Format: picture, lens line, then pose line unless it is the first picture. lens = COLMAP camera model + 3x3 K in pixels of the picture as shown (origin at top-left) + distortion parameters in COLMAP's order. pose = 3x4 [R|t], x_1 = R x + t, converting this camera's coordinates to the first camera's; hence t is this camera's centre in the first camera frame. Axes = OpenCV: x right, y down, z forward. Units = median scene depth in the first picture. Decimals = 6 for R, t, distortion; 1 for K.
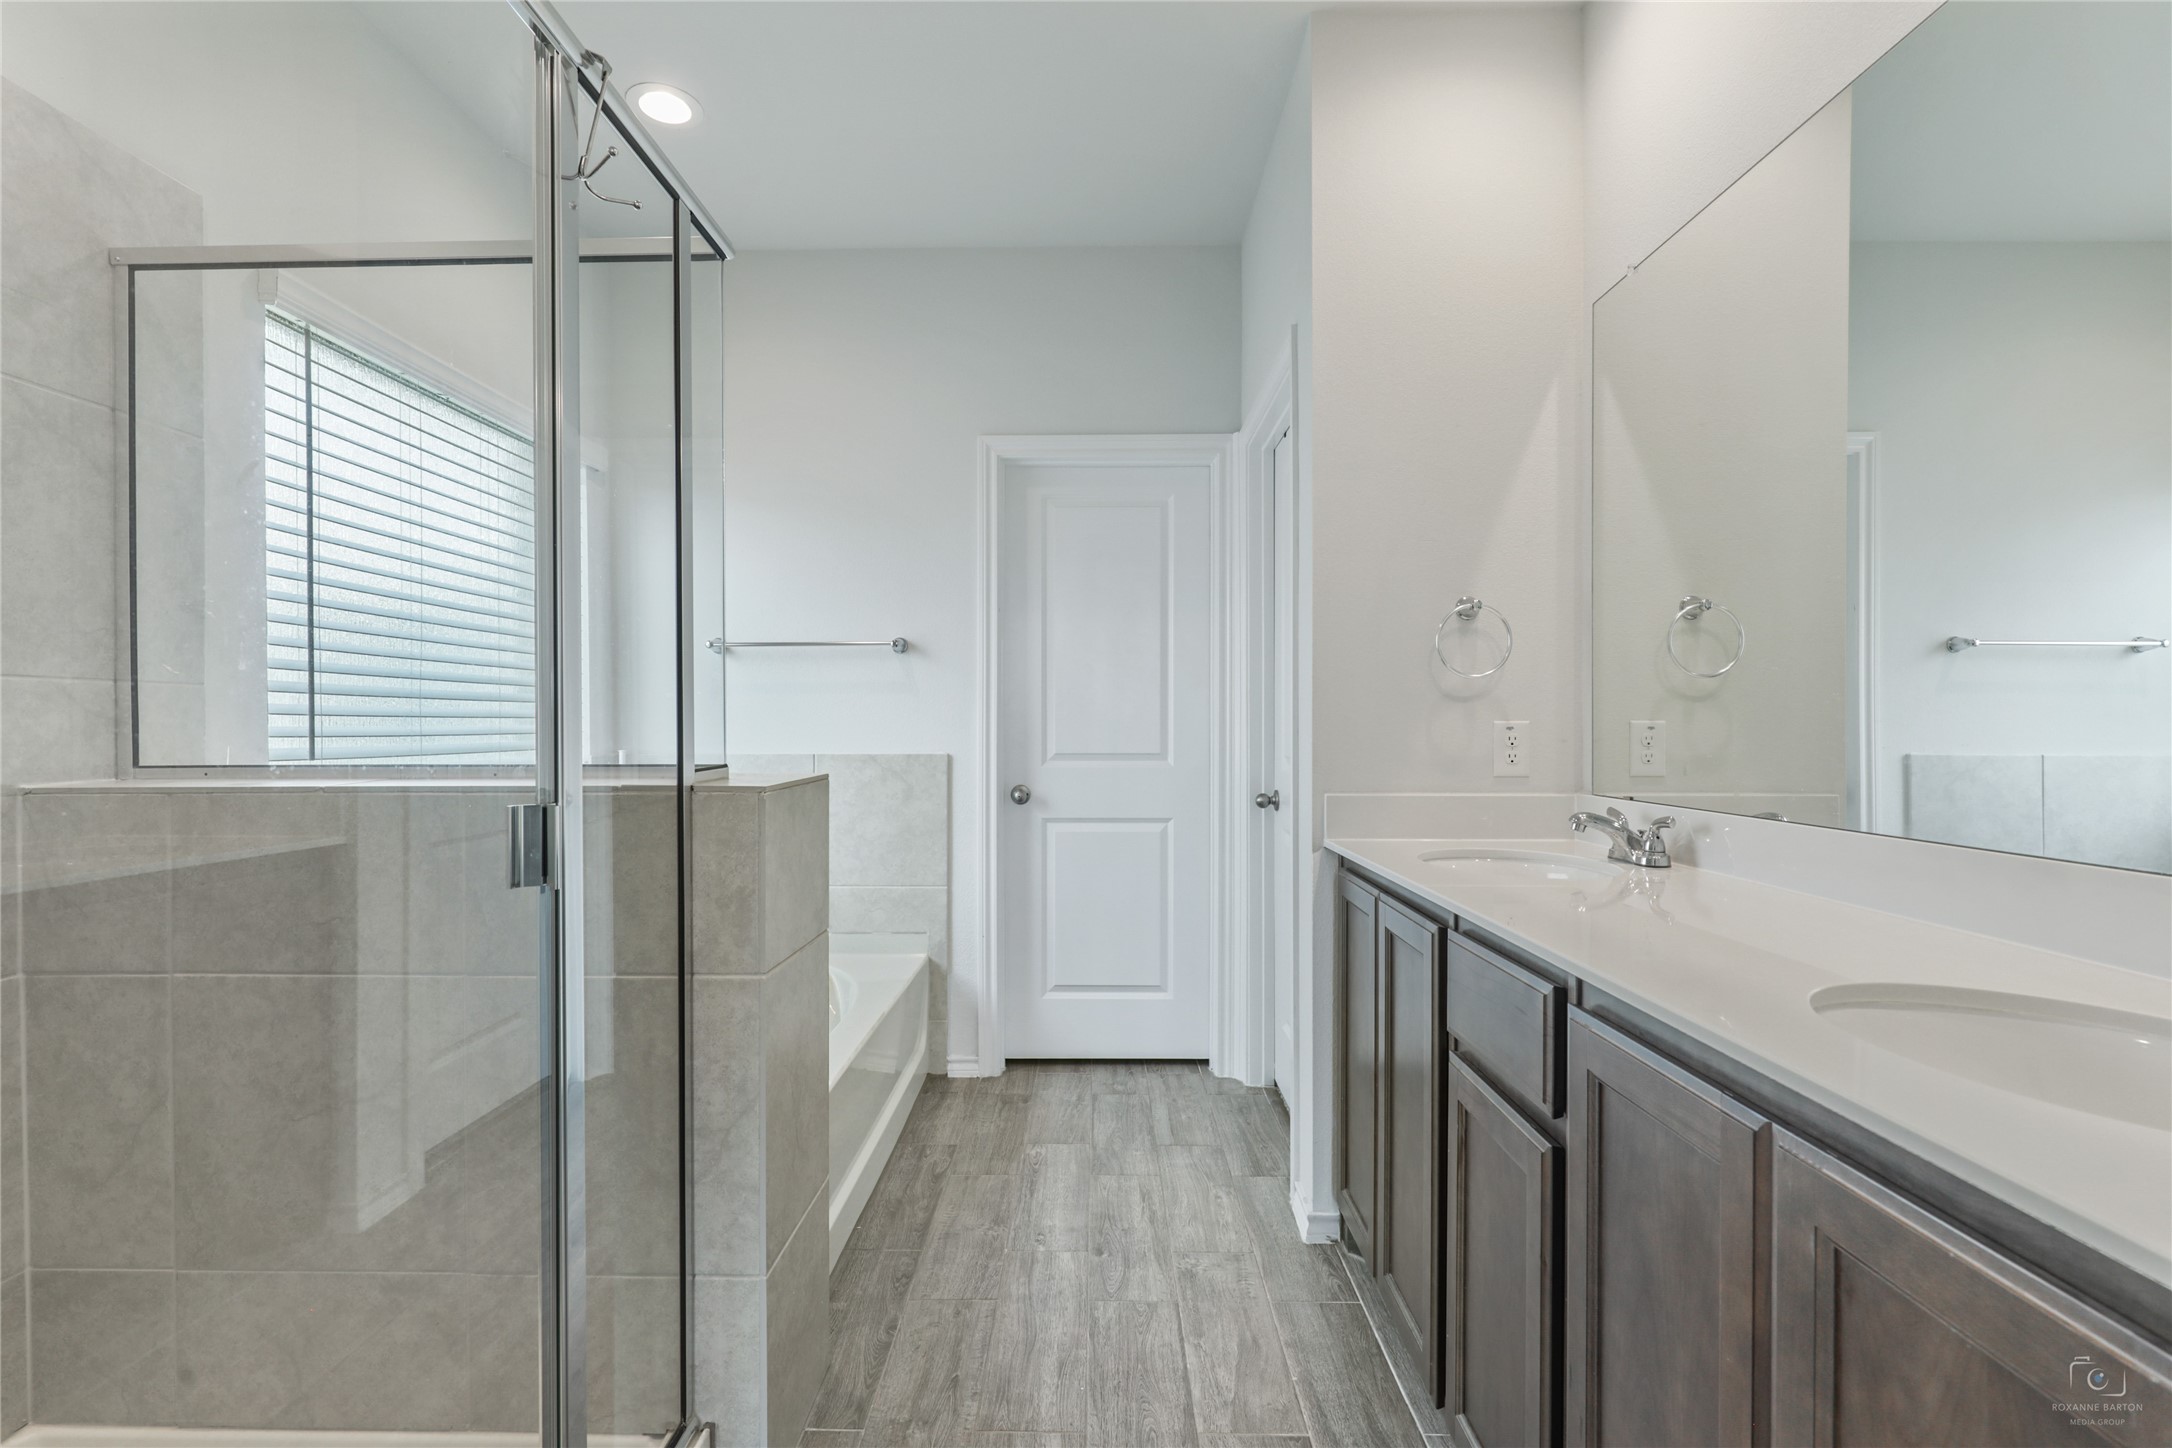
lens RADIAL K [[979.3, 0, 1105.4], [0, 979.3, 727.1], [0, 0, 1]] dist [0.000669, -0.000398]
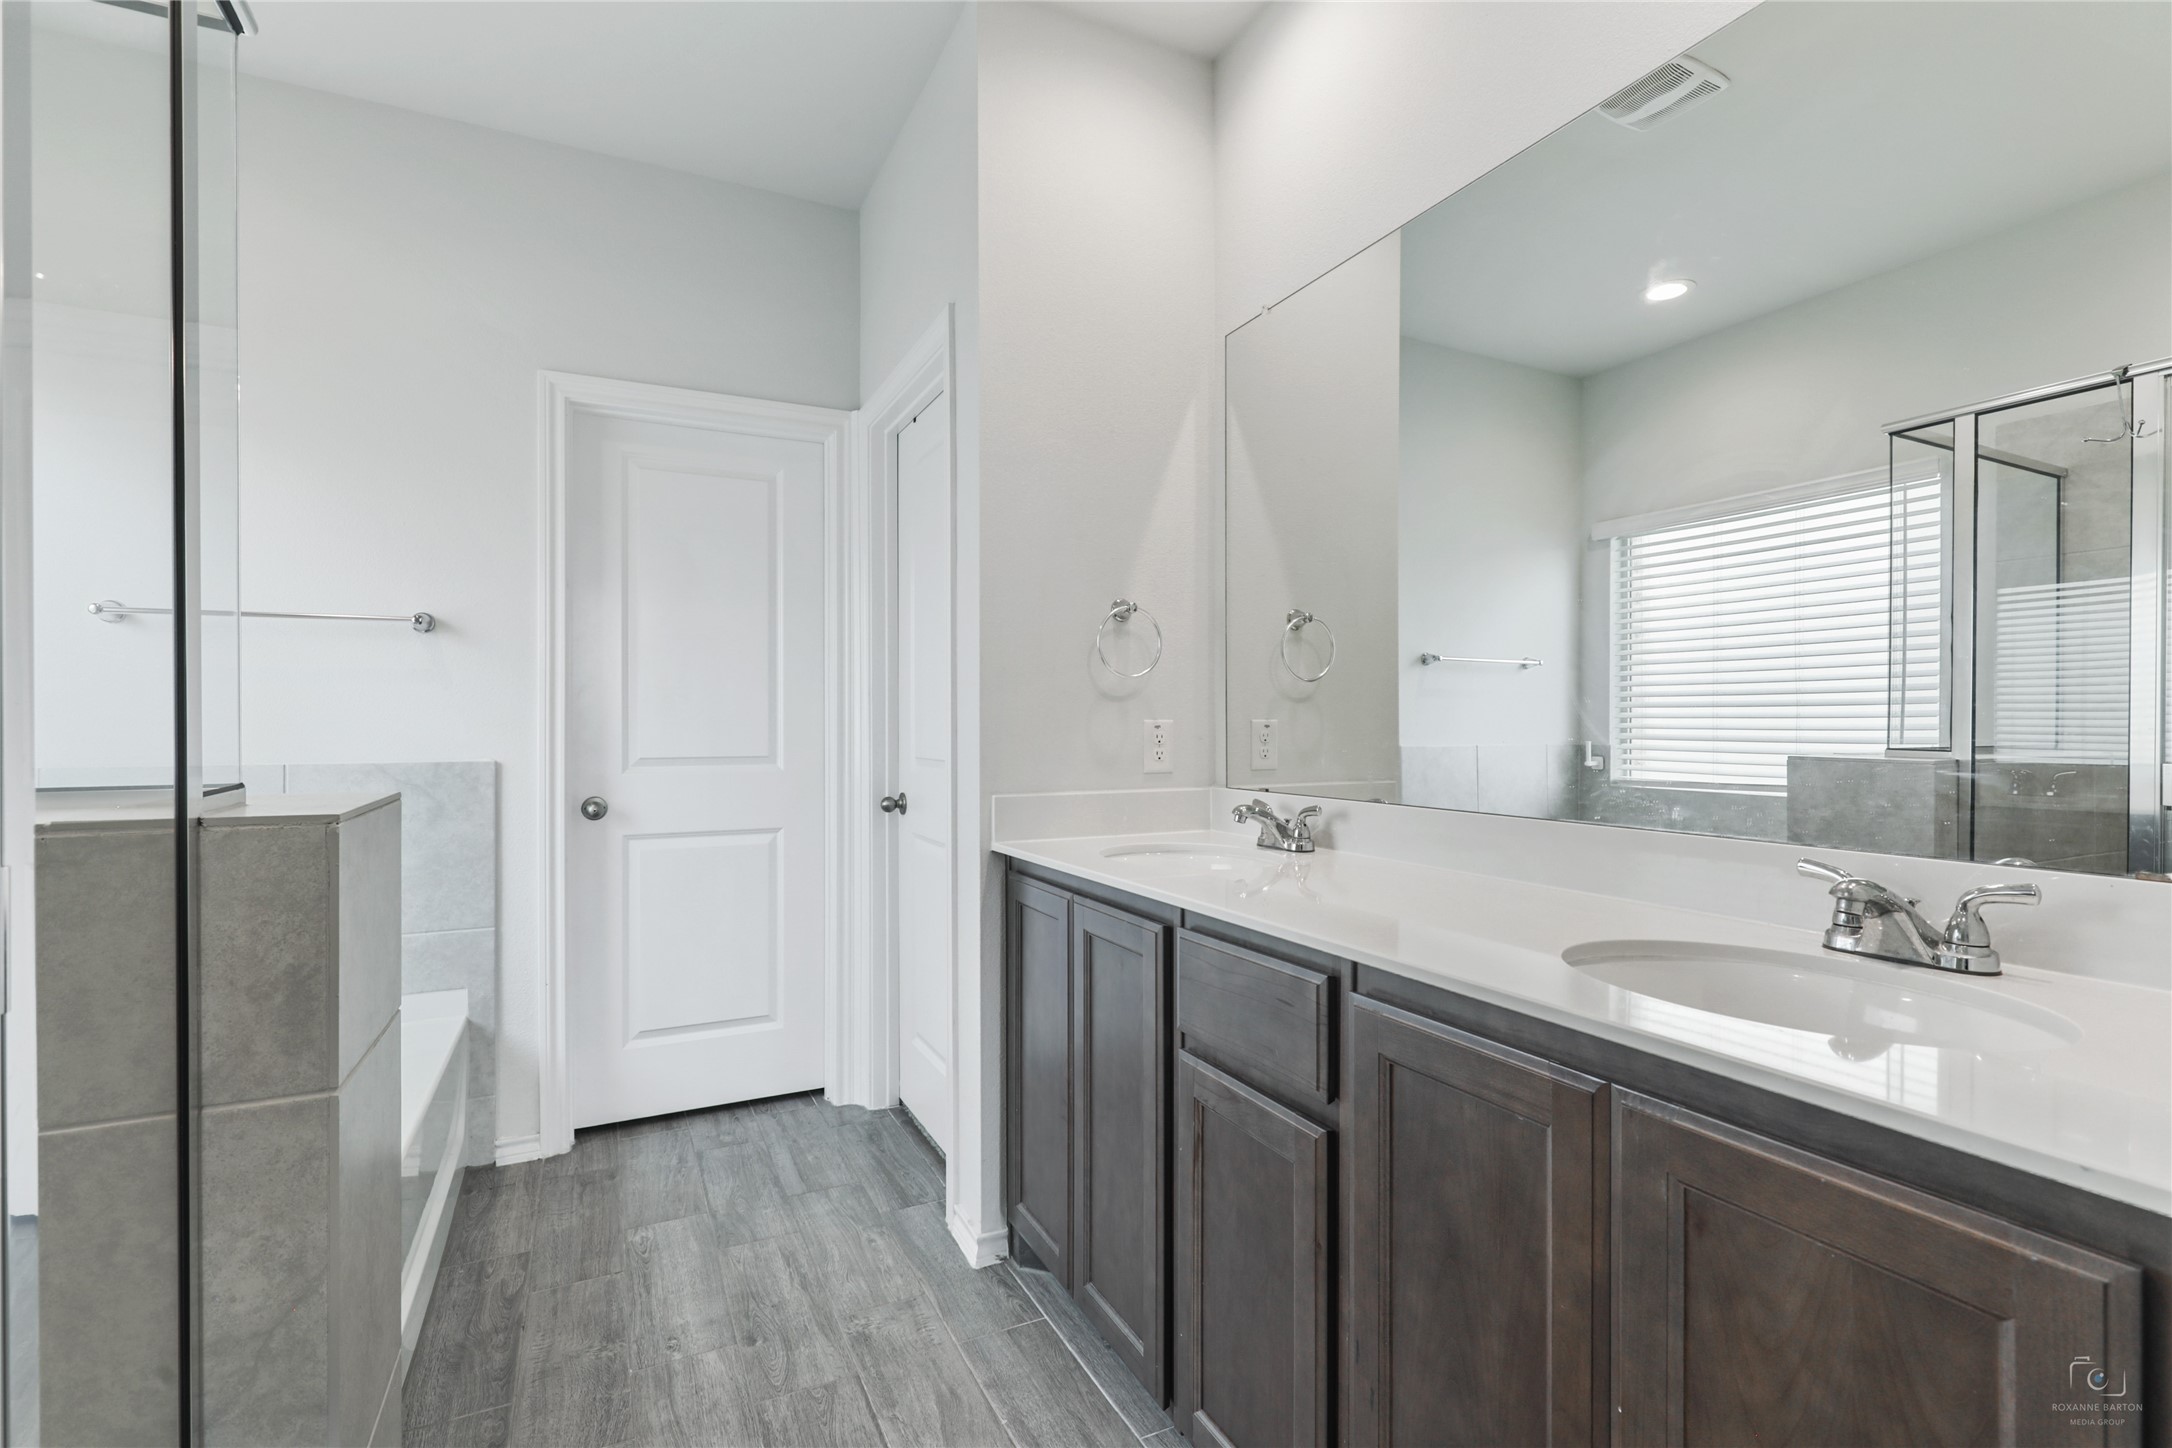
lens RADIAL K [[979.3, 0, 1106.8], [0, 979.3, 722.3], [0, 0, 1]] dist [0.000669, -0.000398]
pose [[0.893660, -0.000938, 0.448744, -0.114547], [0.002850, 0.999990, -0.003586, -0.000002], [-0.448736, 0.004483, 0.893653, 0.095845]]
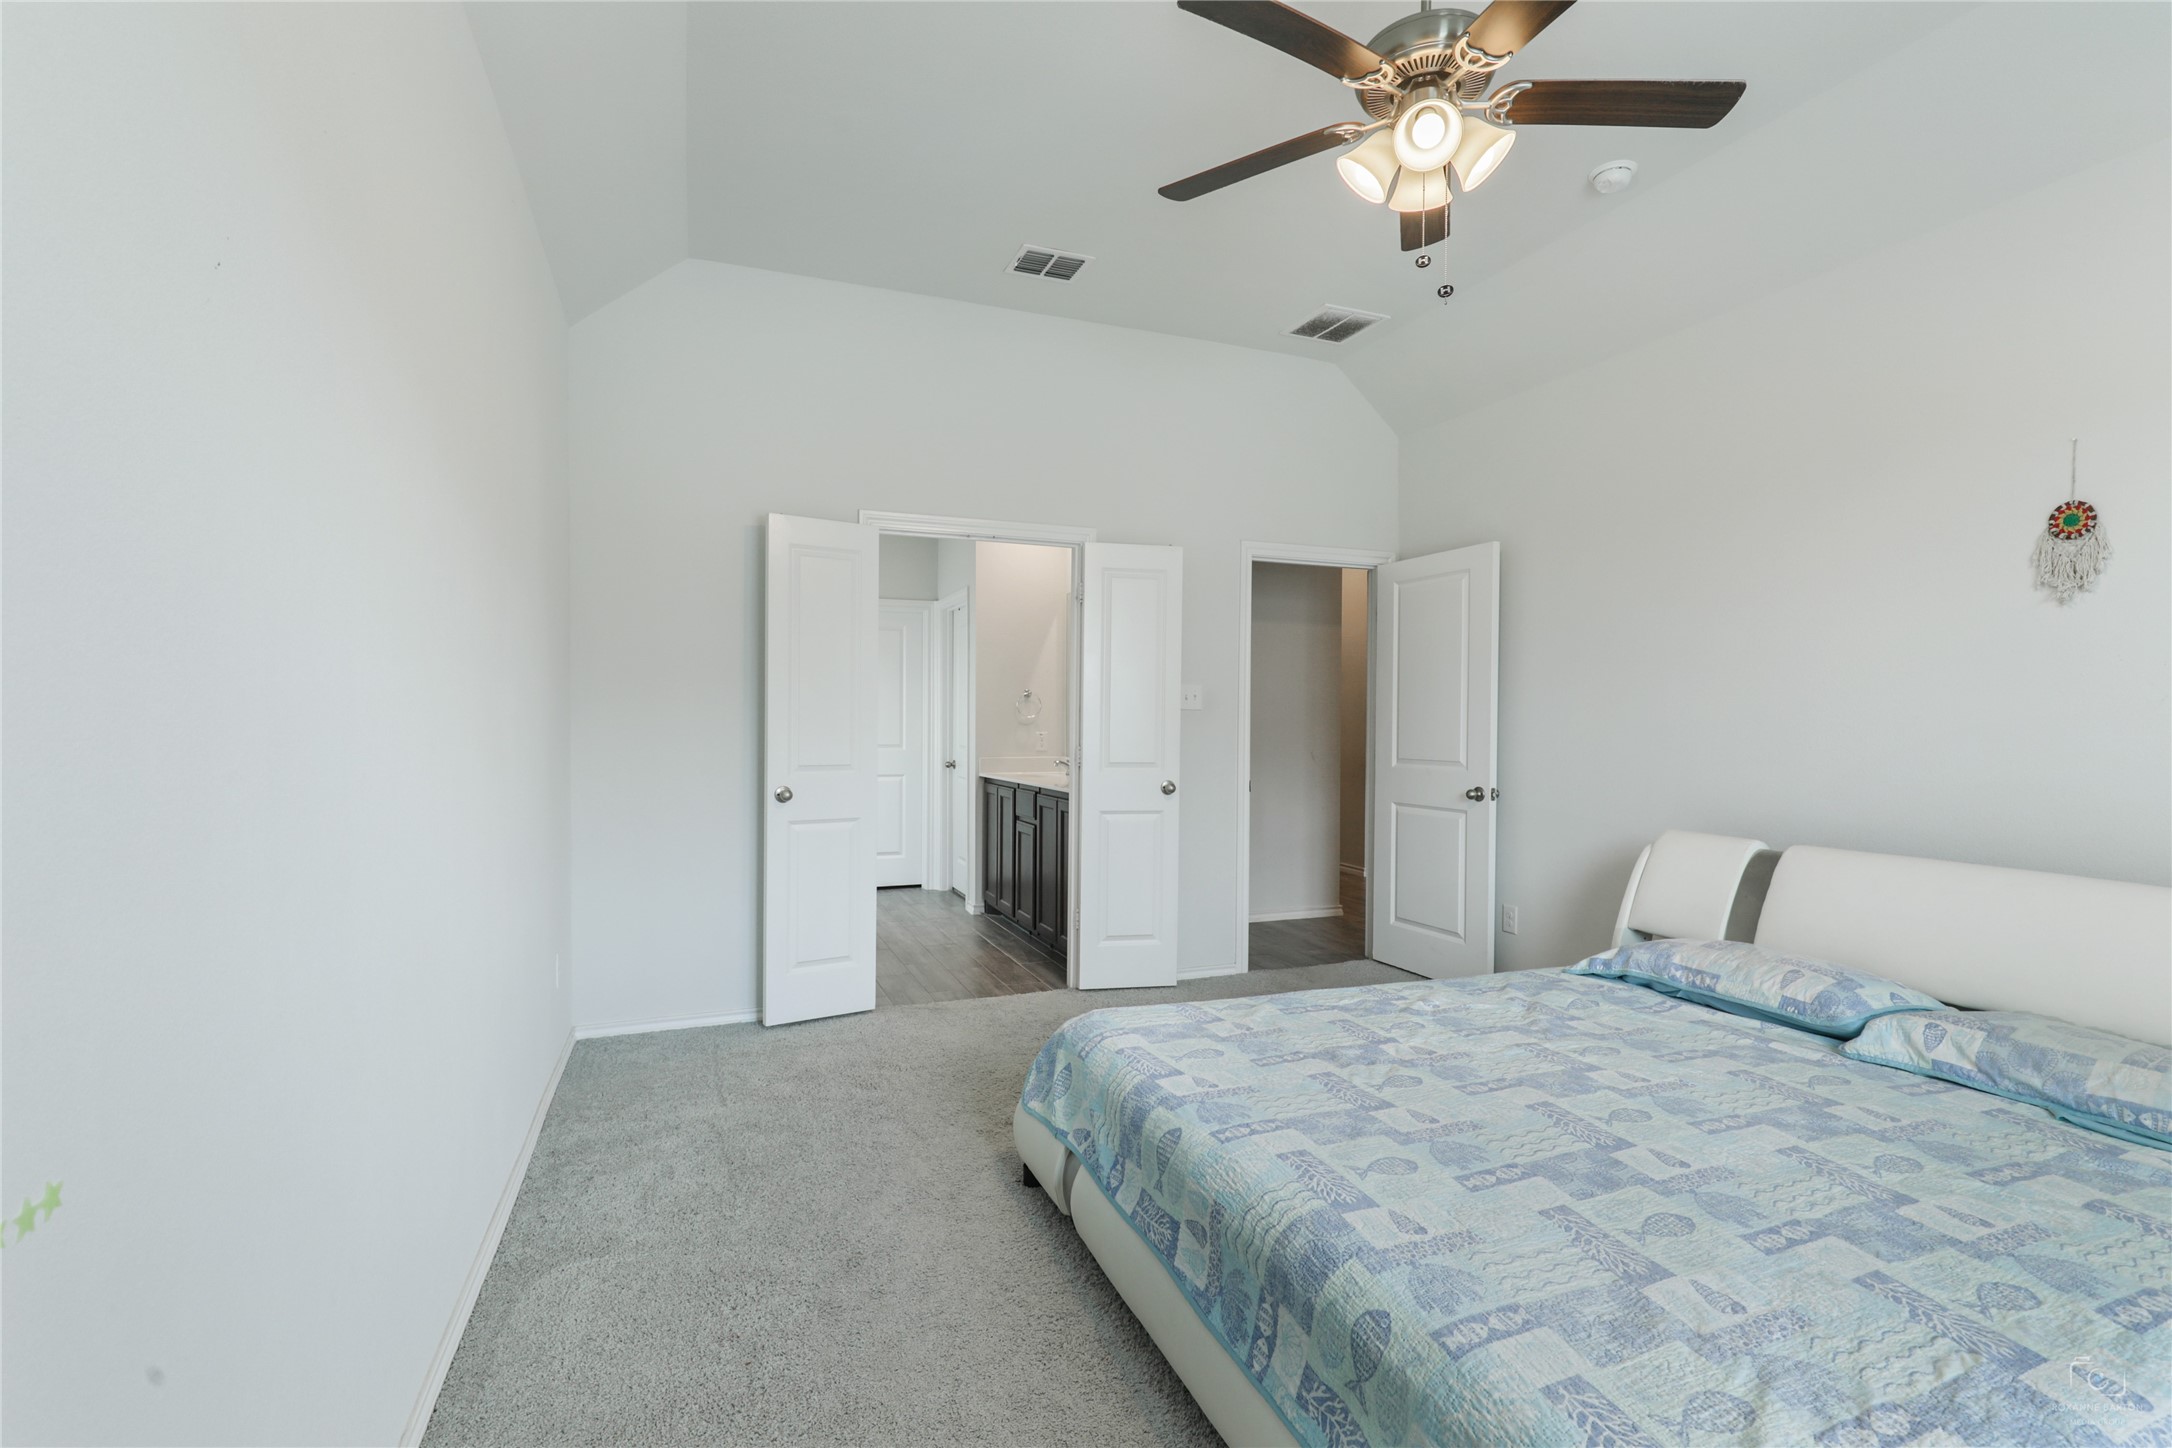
lens RADIAL K [[979.3, 0, 1095.3], [0, 979.3, 723.7], [0, 0, 1]] dist [0.000669, -0.000398]
pose [[0.929126, -0.000937, 0.369763, -0.564111], [-0.000810, 0.999989, 0.004570, -0.048349], [-0.369763, -0.004546, 0.929115, -1.936261]]
